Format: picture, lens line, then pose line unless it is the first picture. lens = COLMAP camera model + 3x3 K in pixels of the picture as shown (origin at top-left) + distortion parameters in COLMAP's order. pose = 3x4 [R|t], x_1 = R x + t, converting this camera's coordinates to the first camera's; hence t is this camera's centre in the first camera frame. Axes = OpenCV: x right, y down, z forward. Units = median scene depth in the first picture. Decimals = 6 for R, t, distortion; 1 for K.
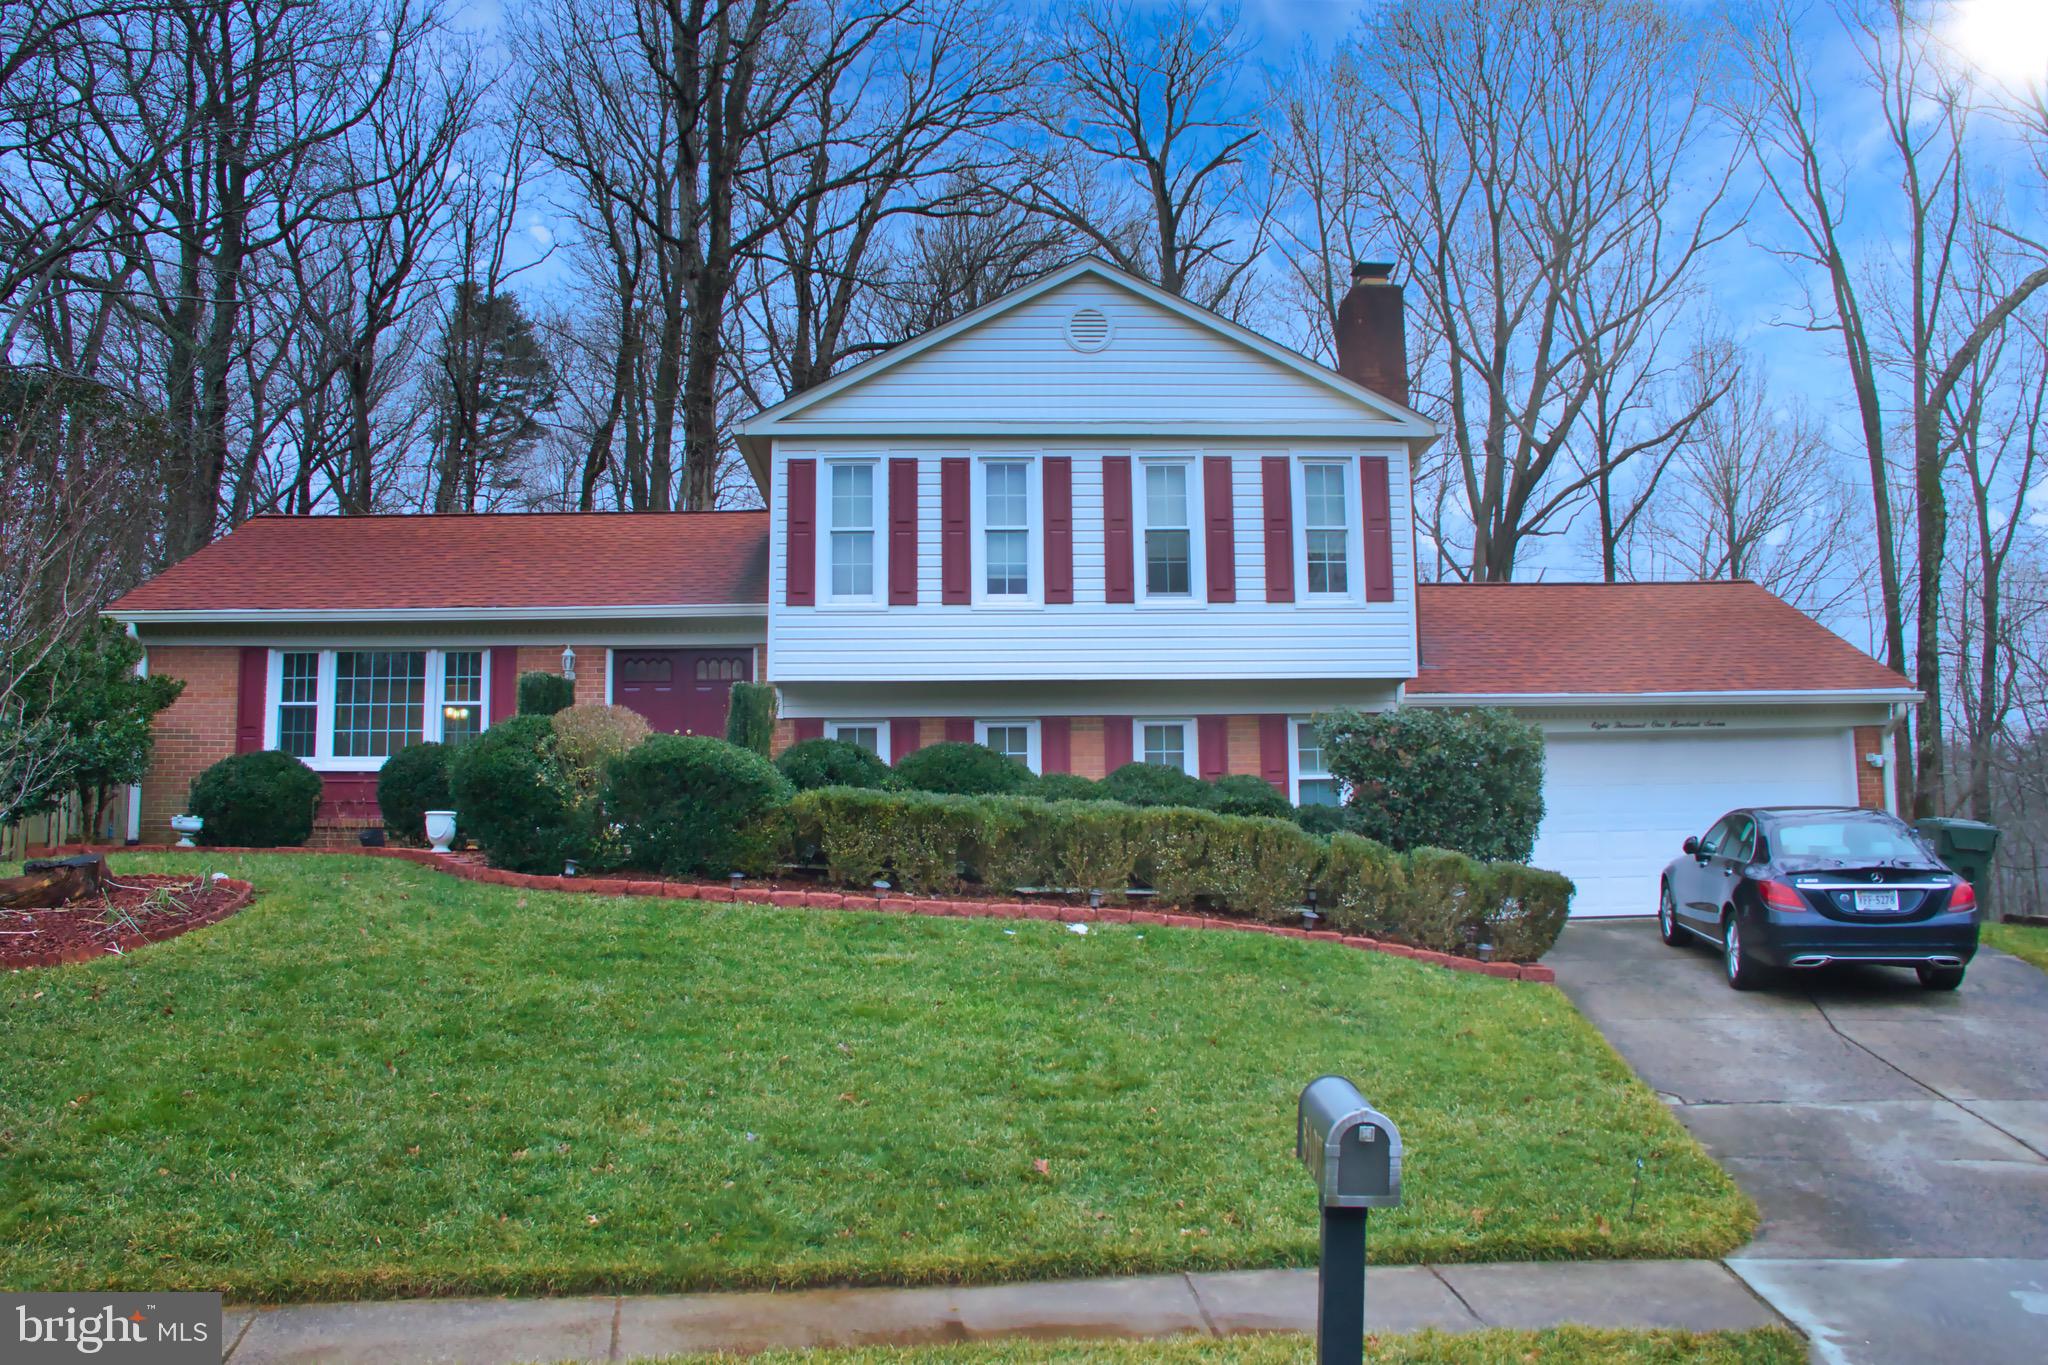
lens RADIAL K [[1892.1, 0, 1024.0], [0, 1892.1, 682.5], [0, 0, 1]] dist [-0.120661, 0.003834]
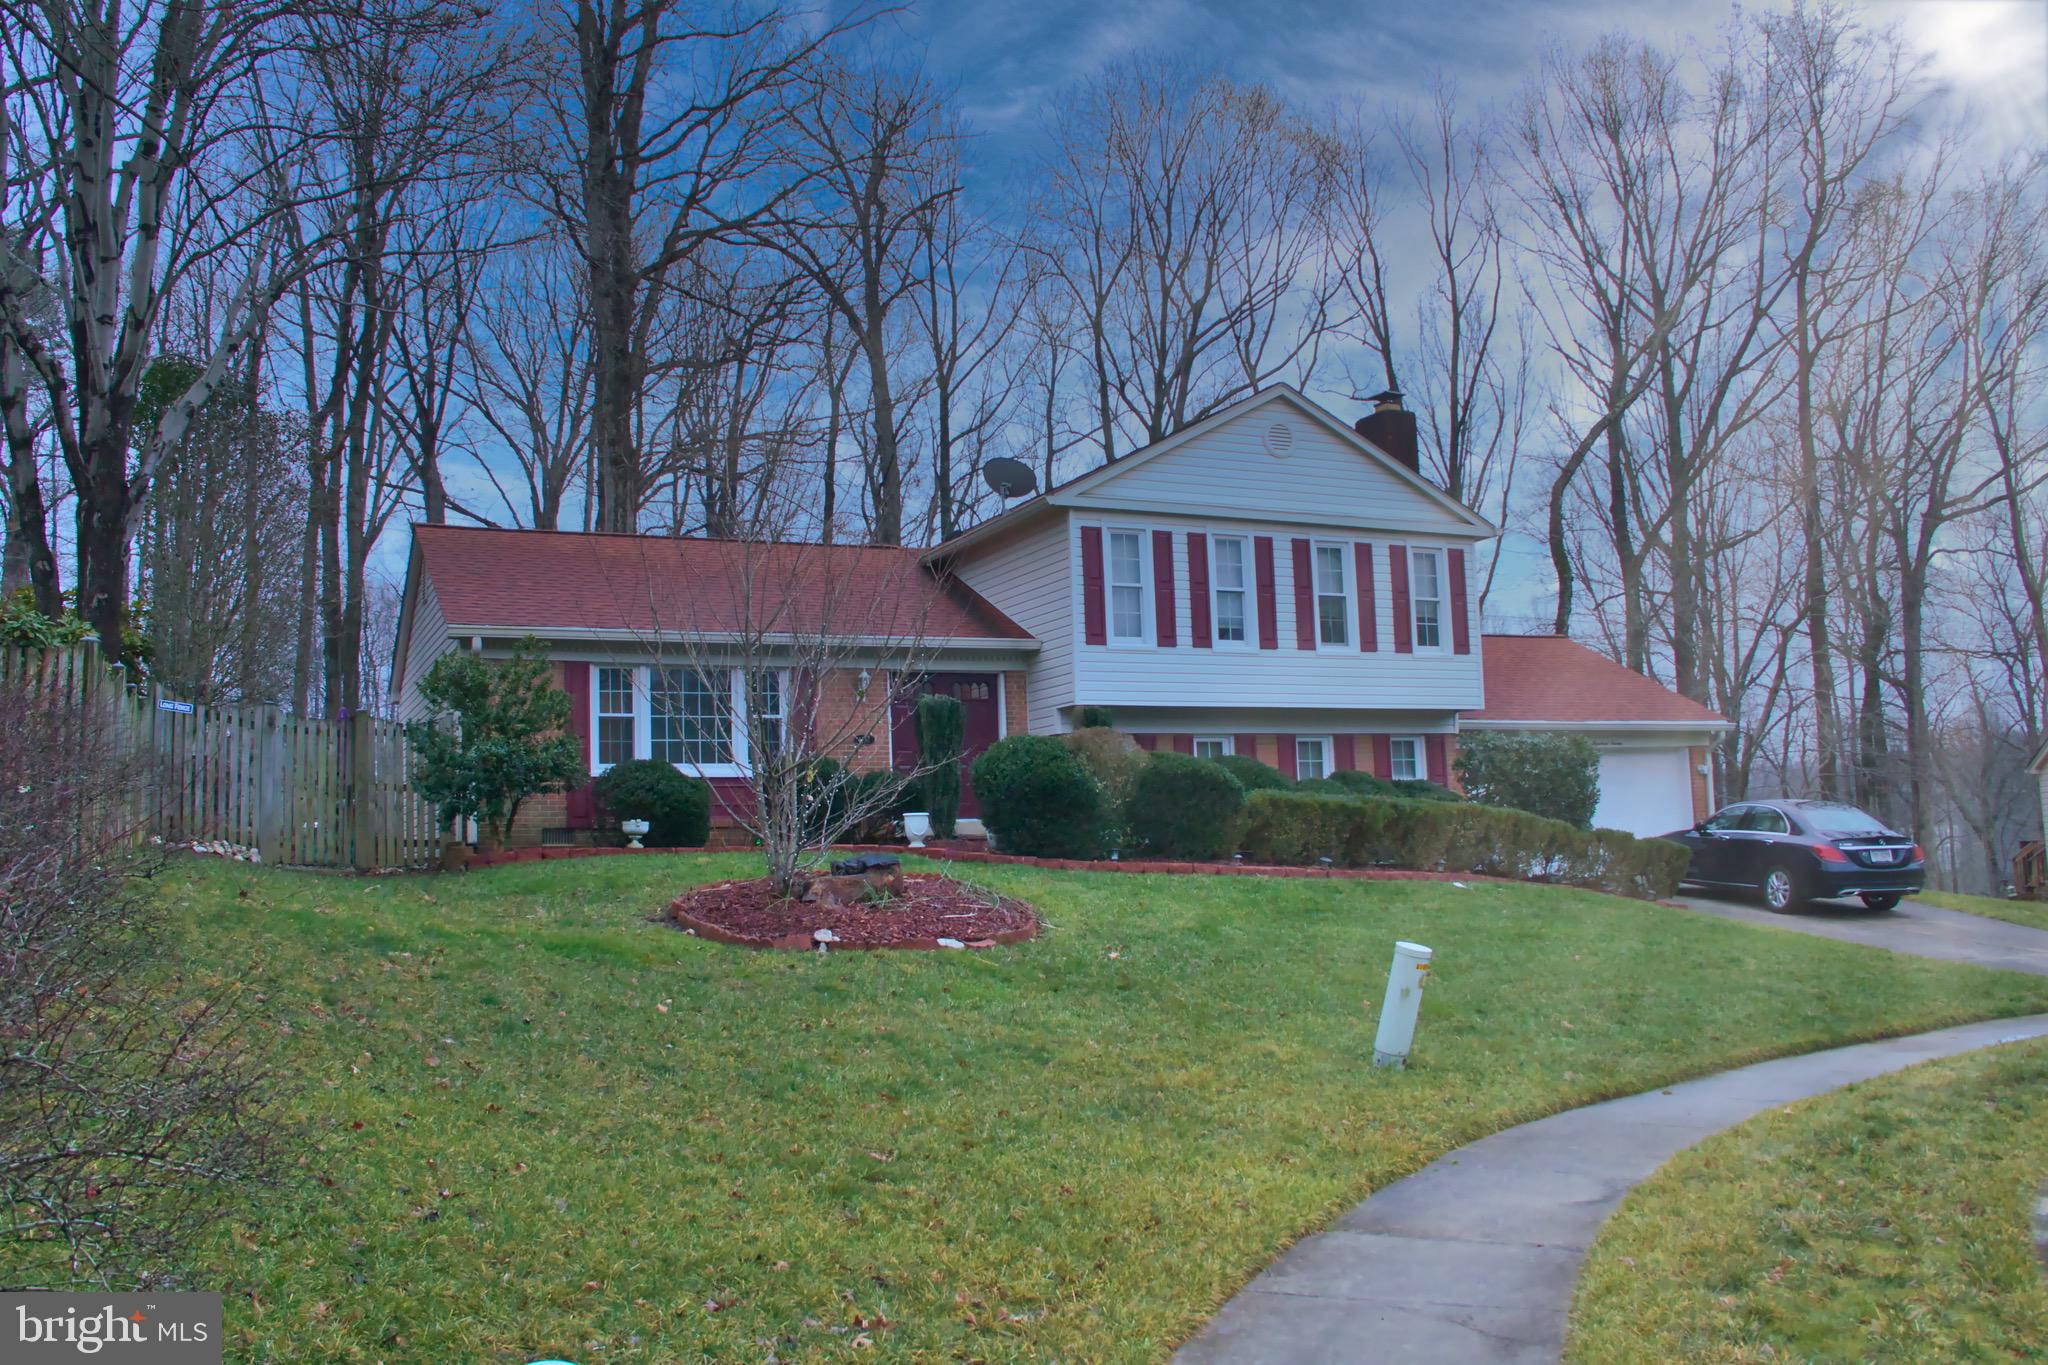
lens RADIAL K [[1676.0, 0, 1024.0], [0, 1676.0, 682.5], [0, 0, 1]] dist [-0.133538, 0.000100]
pose [[0.923647, 0.023549, 0.382521, -0.577414], [-0.019385, 0.999703, -0.014737, 0.002132], [-0.382754, 0.006196, 0.923829, -0.006786]]
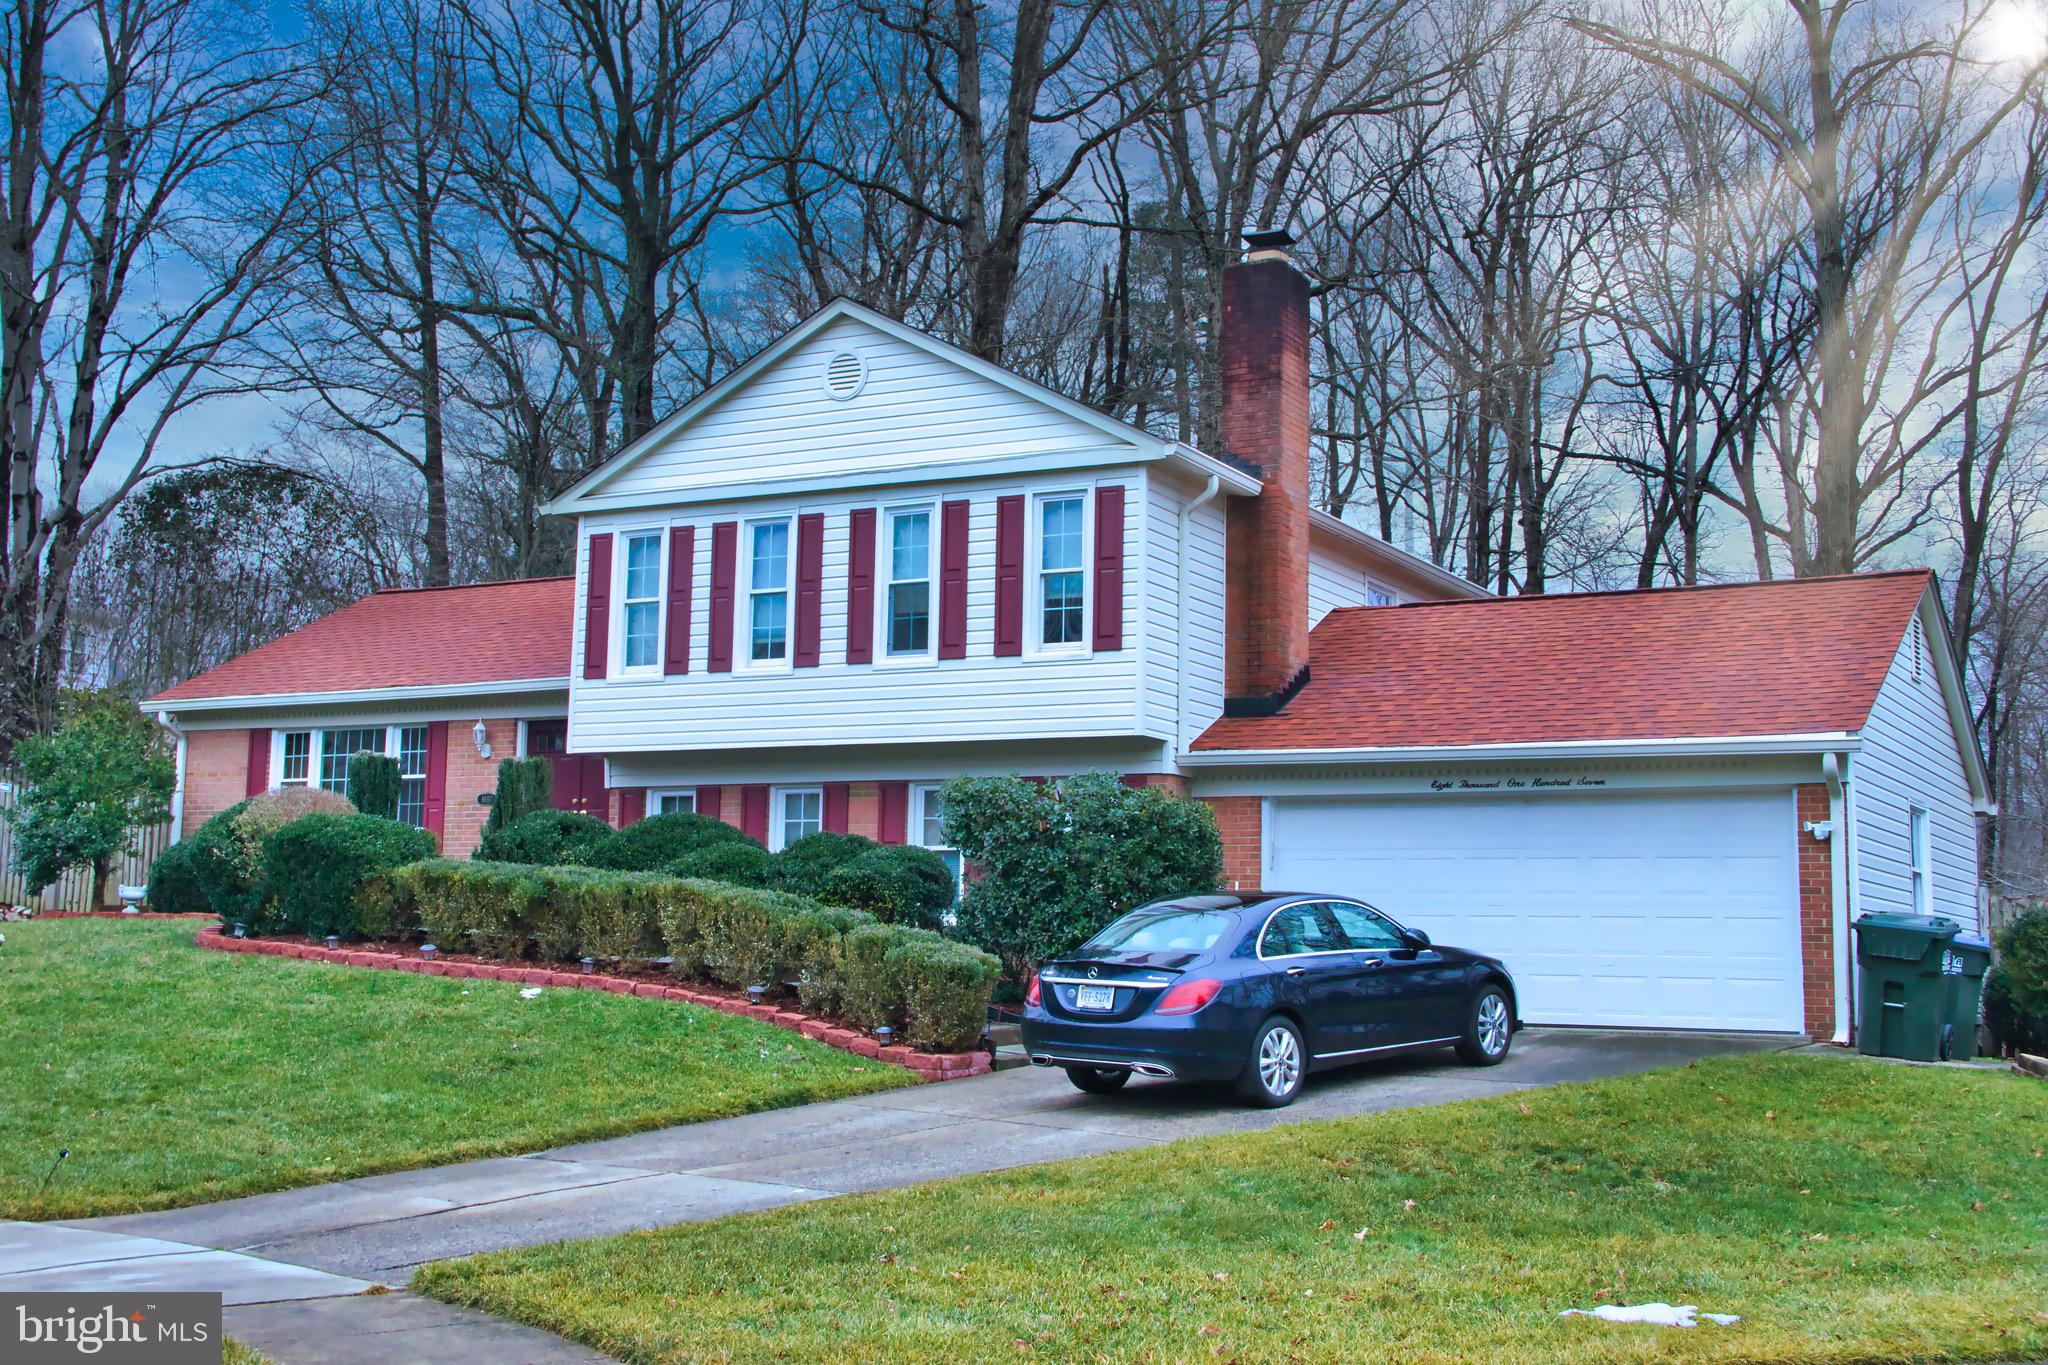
lens RADIAL K [[2356.8, 0, 1025.6], [0, 2356.8, 717.8], [0, 0, 1]] dist [0.124168, 0.000124]
pose [[0.851518, -0.025786, -0.523691, 0.741140], [0.026442, 0.999631, -0.006226, -0.005011], [0.523658, -0.008546, 0.851886, 0.028167]]
